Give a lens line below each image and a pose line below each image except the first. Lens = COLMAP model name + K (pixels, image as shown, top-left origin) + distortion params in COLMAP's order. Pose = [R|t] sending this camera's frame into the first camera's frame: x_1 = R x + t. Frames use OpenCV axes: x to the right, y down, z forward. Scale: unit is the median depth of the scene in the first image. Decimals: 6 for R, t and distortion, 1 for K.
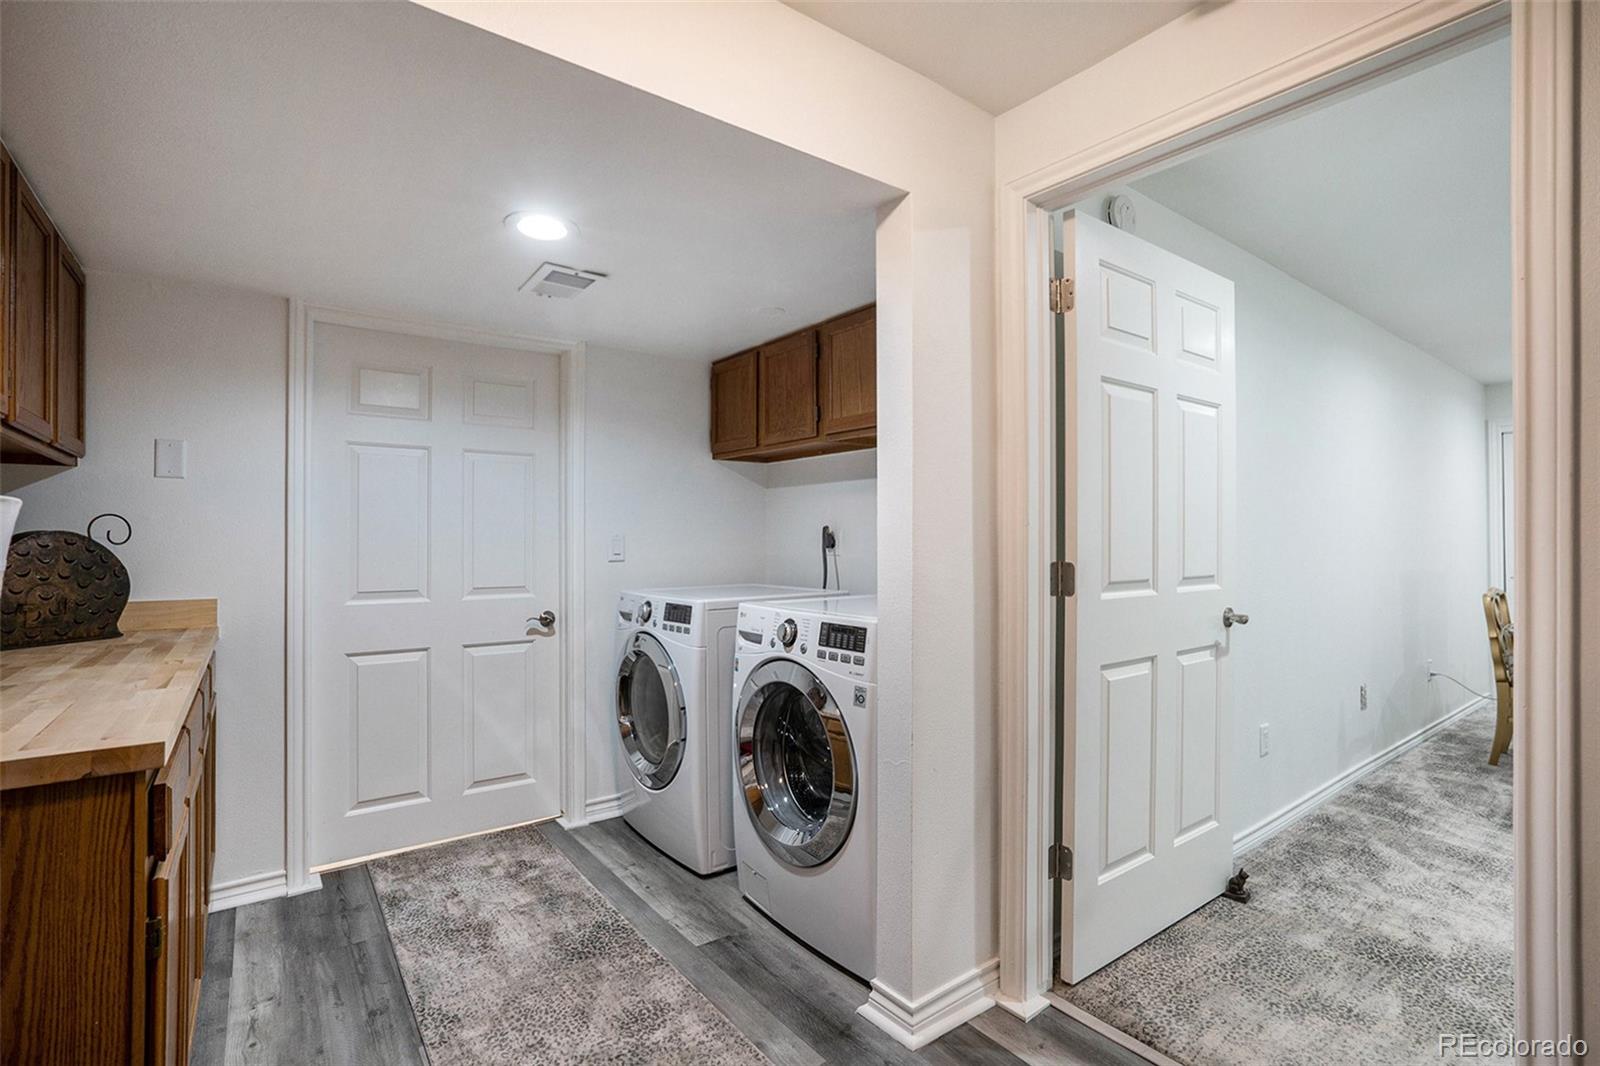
lens RADIAL K [[748.2, 0, 799.8], [0, 748.2, 537.2], [0, 0, 1]] dist [-0.038089, 0.018987]
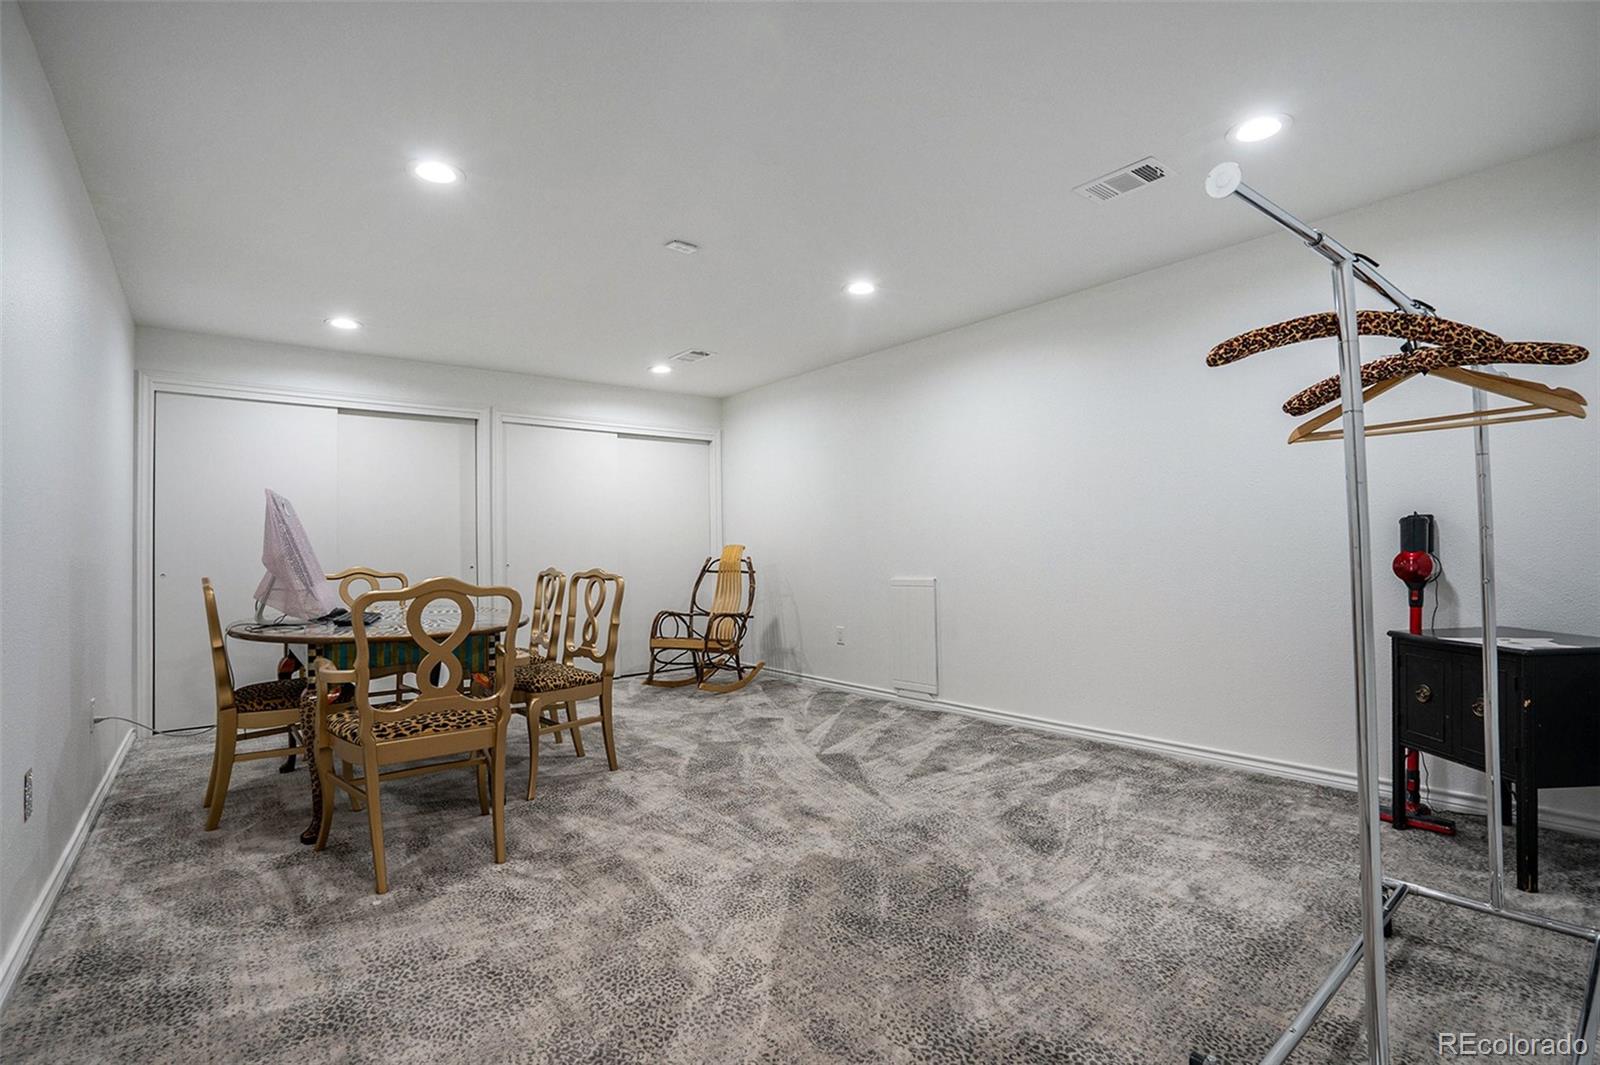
lens RADIAL K [[748.2, 0, 799.8], [0, 748.2, 536.7], [0, 0, 1]] dist [-0.038089, 0.018987]
pose [[-0.015737, 0.016616, 0.999738, 0.257211], [0.014830, 0.999756, -0.016383, 0.055673], [-0.999766, 0.014568, -0.015980, 0.500347]]
